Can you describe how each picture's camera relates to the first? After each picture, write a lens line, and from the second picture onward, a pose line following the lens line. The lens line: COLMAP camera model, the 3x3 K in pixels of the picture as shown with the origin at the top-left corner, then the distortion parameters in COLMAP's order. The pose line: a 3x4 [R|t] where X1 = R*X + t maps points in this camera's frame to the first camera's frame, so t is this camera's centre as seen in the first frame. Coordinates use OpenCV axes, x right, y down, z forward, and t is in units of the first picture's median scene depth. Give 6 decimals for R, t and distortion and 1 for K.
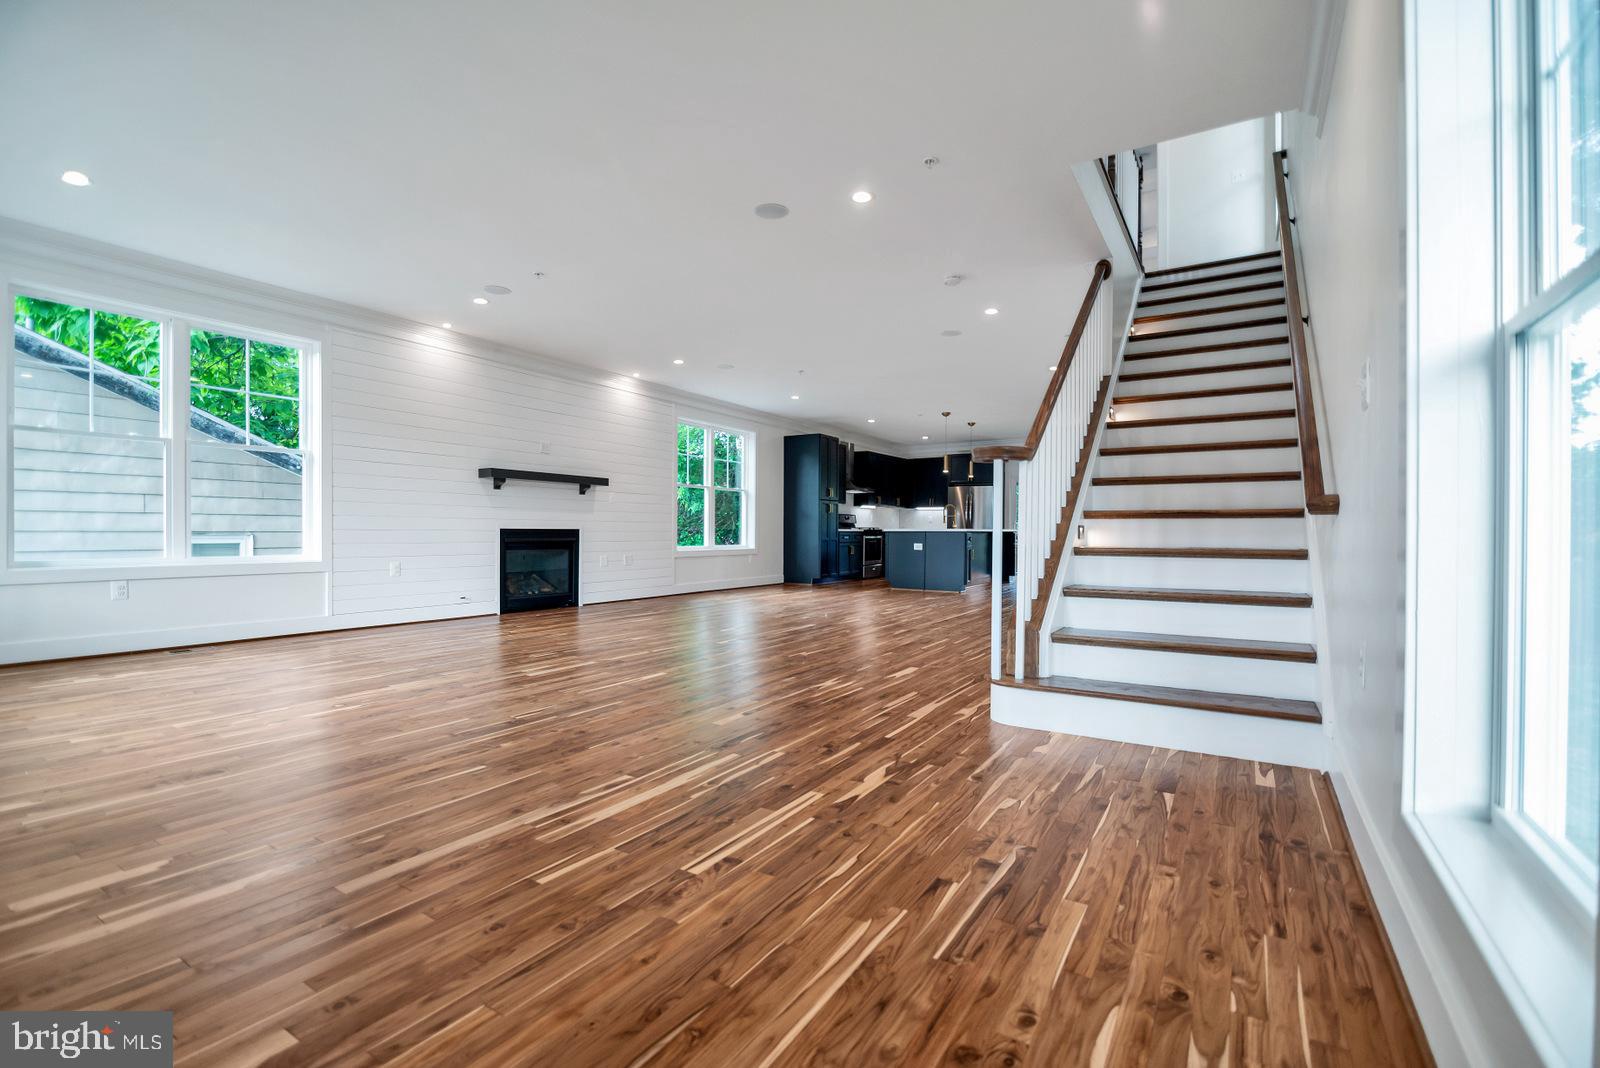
lens RADIAL K [[731.9, 0, 852.7], [0, 731.9, 537.5], [0, 0, 1]] dist [-0.011507, -0.001598]
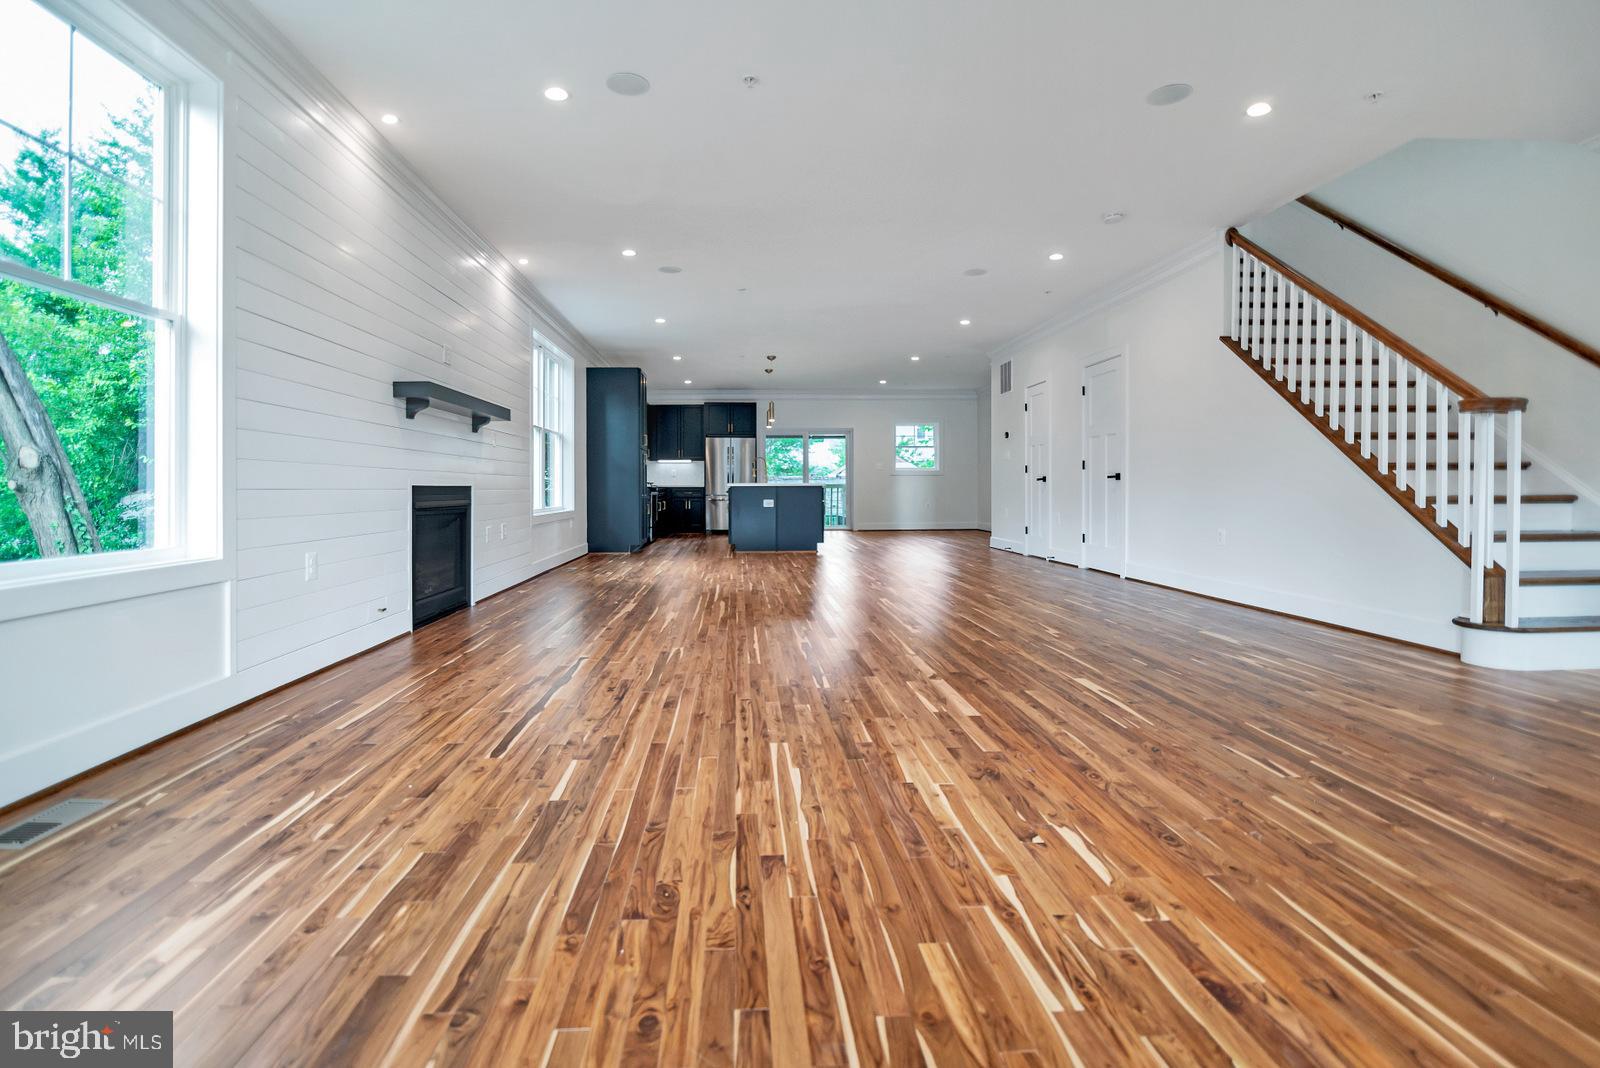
lens RADIAL K [[731.9, 0, 826.4], [0, 731.9, 489.4], [0, 0, 1]] dist [-0.011507, -0.001598]
pose [[0.828224, -0.010918, 0.560291, -0.535608], [0.013319, 0.999911, -0.000202, -0.004640], [-0.560239, 0.007630, 0.828296, 0.324514]]
